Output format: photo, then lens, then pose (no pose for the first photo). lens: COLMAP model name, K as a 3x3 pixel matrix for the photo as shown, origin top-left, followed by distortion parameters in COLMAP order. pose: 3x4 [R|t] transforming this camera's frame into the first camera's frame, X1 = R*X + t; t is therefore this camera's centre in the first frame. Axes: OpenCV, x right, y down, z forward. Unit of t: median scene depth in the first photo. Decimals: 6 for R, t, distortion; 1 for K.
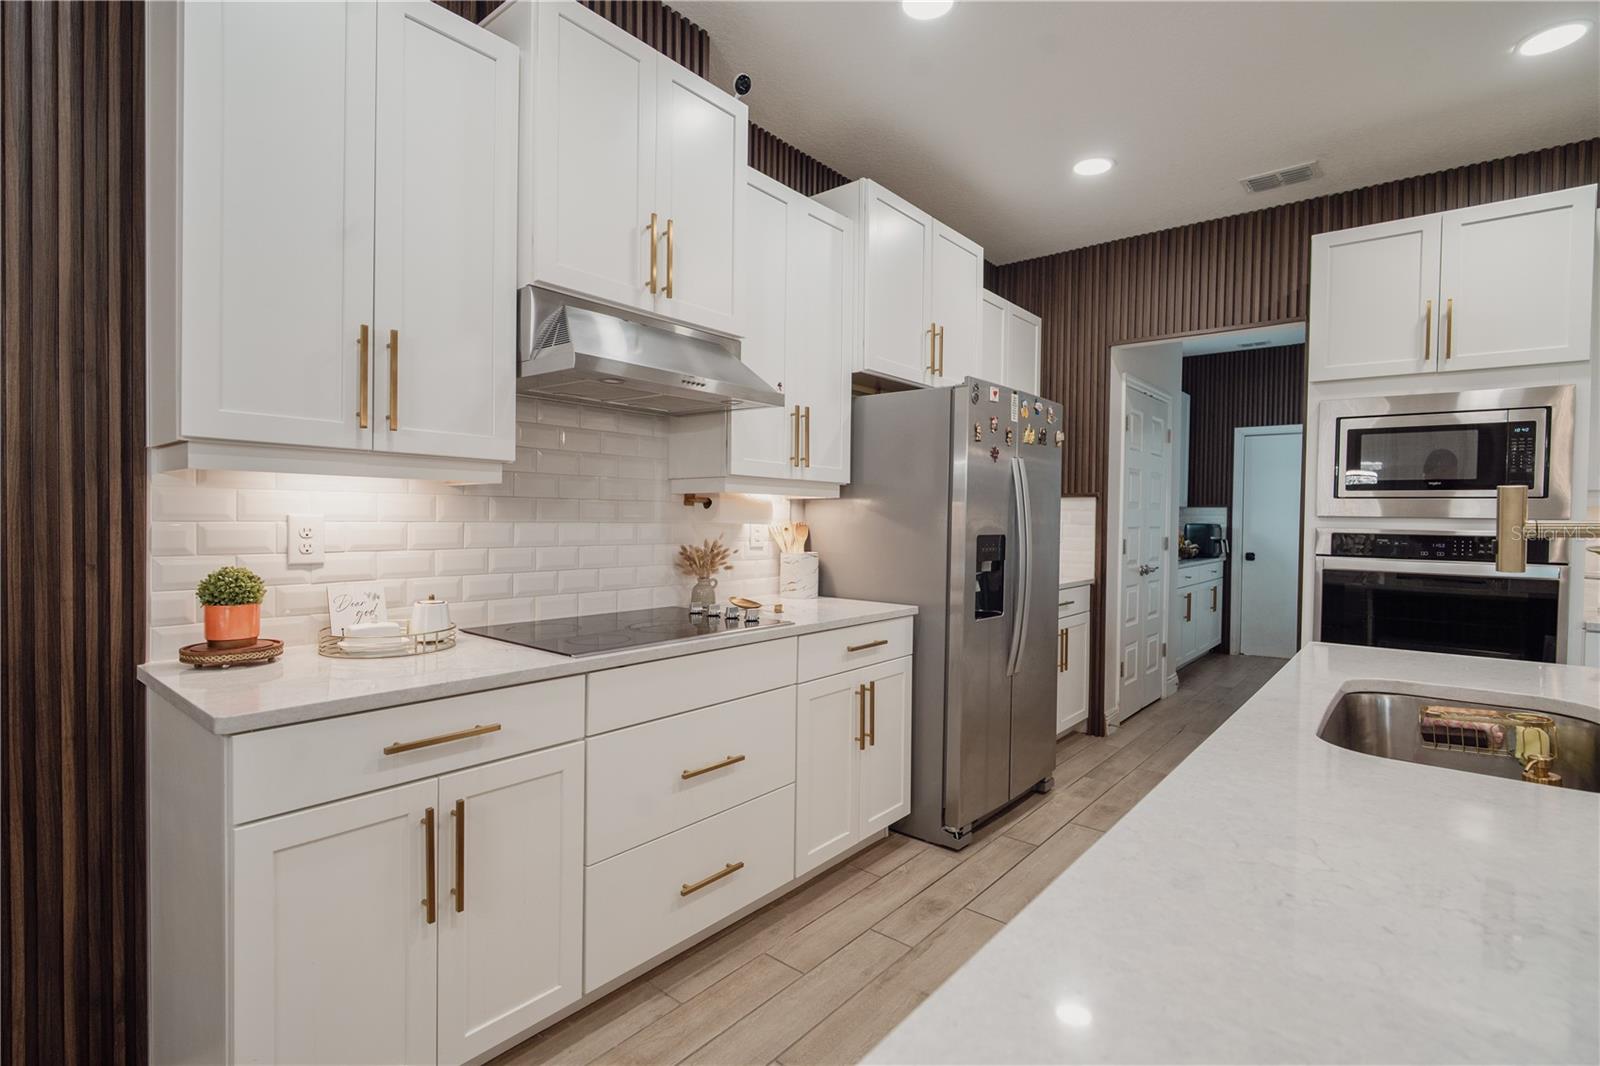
lens RADIAL K [[745.6, 0, 800.0], [0, 745.6, 533.9], [0, 0, 1]] dist [0.001579, 0.000182]
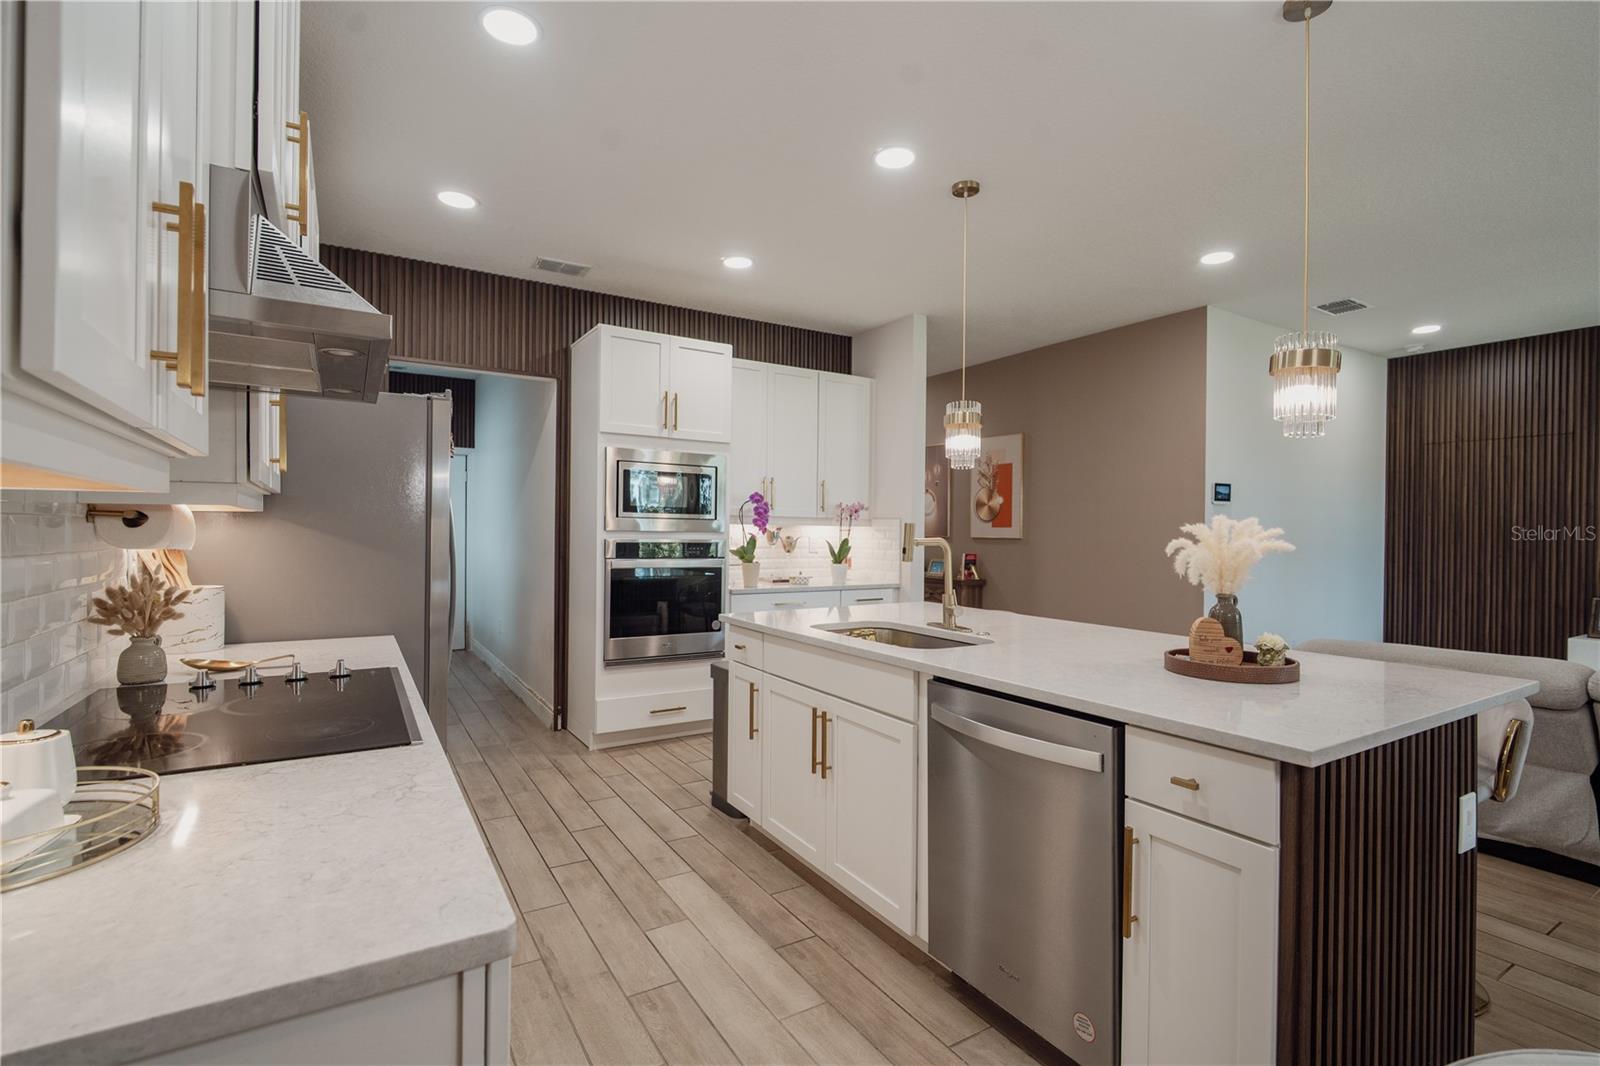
lens RADIAL K [[745.6, 0, 797.7], [0, 745.6, 532.1], [0, 0, 1]] dist [0.001579, 0.000182]
pose [[0.325933, -0.010700, 0.945332, -0.480601], [0.024484, 0.999696, 0.002873, -0.015882], [-0.945076, 0.022209, 0.326096, 0.227523]]
